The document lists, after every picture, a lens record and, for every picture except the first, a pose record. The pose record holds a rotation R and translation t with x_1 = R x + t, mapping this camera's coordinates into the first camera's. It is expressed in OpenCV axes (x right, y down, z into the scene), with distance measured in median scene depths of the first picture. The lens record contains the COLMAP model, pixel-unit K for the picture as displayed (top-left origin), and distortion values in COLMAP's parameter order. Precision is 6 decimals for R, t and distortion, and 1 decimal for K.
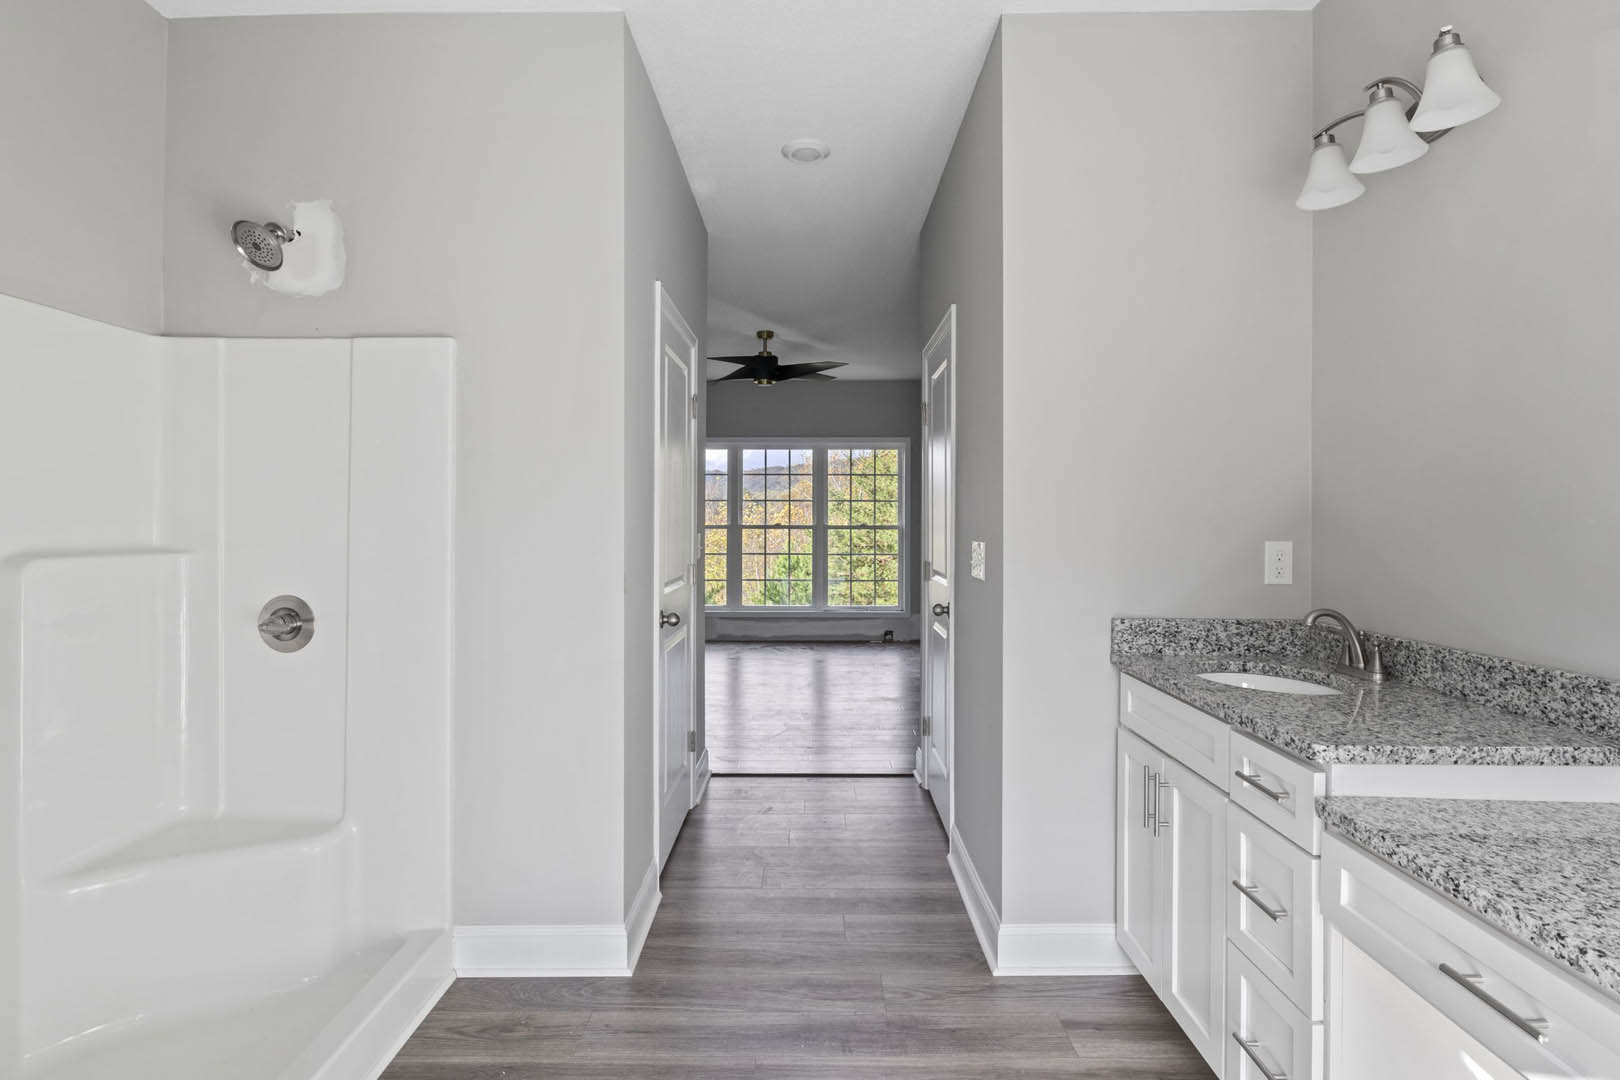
lens RADIAL K [[817.5, 0, 811.0], [0, 817.5, 529.3], [0, 0, 1]] dist [-0.002352, 0.000769]
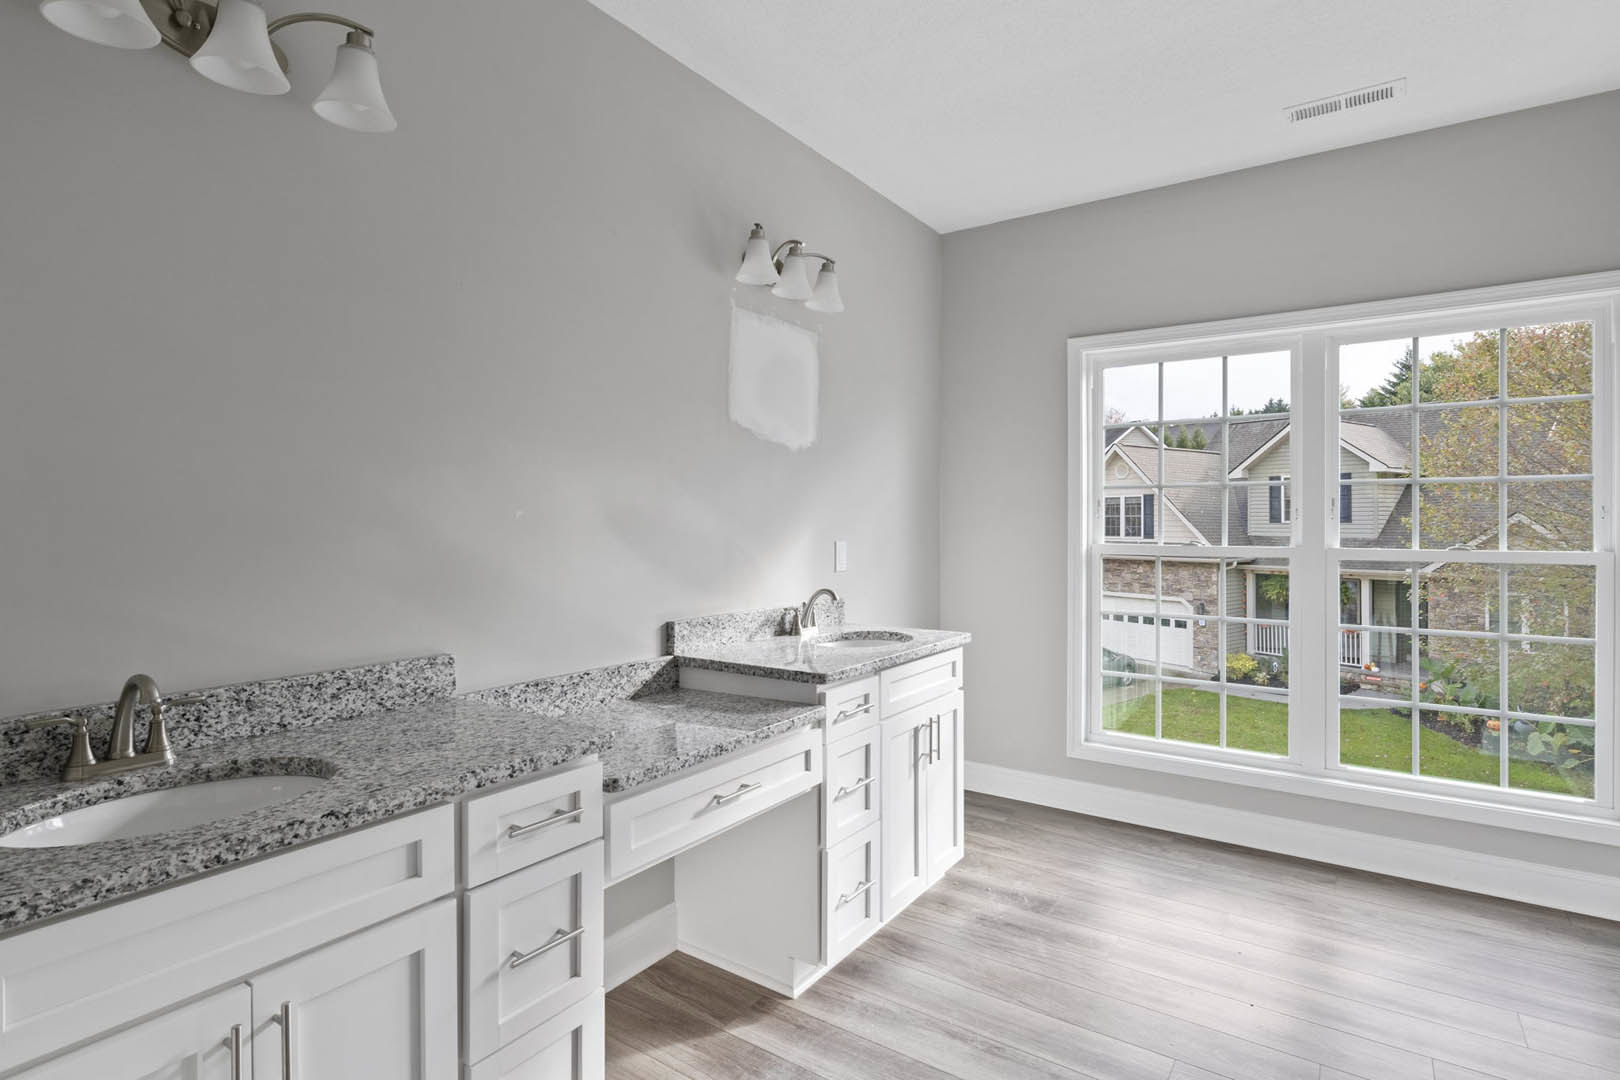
lens RADIAL K [[817.5, 0, 813.0], [0, 817.5, 525.6], [0, 0, 1]] dist [-0.002352, 0.000769]
pose [[-0.828577, -0.004838, 0.559854, -0.207824], [0.005439, 0.999846, 0.016690, -0.033726], [-0.559848, 0.016874, -0.828423, 1.525833]]
